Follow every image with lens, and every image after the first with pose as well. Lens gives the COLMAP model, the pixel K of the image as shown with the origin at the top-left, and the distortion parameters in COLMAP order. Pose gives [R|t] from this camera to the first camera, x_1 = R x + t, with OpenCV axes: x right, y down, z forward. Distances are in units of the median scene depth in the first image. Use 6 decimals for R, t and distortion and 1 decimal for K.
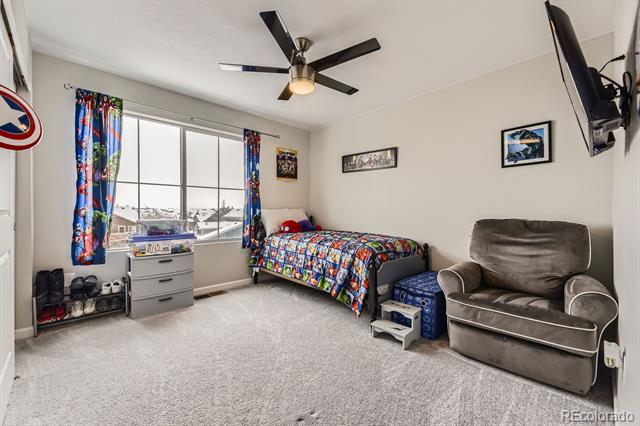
lens RADIAL K [[258.5, 0, 320.0], [0, 258.5, 213.0], [0, 0, 1]] dist [0.002386, 0.000004]
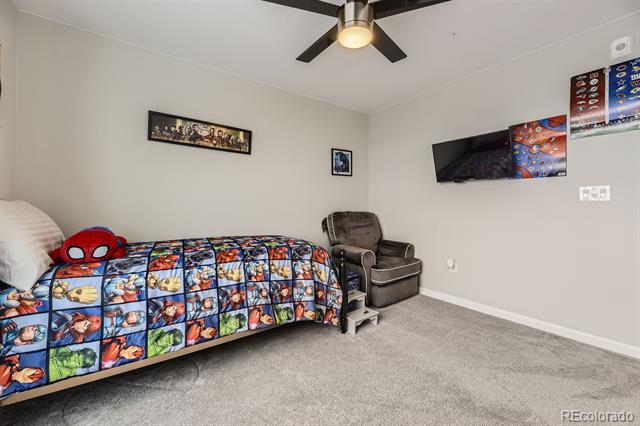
lens RADIAL K [[259.8, 0, 325.8], [0, 259.8, 209.2], [0, 0, 1]] dist [-0.000932, -0.000173]
pose [[0.125133, -0.013535, 0.992048, -0.553273], [0.010900, 0.999865, 0.012266, -0.006644], [-0.992080, 0.009278, 0.125264, 0.691305]]
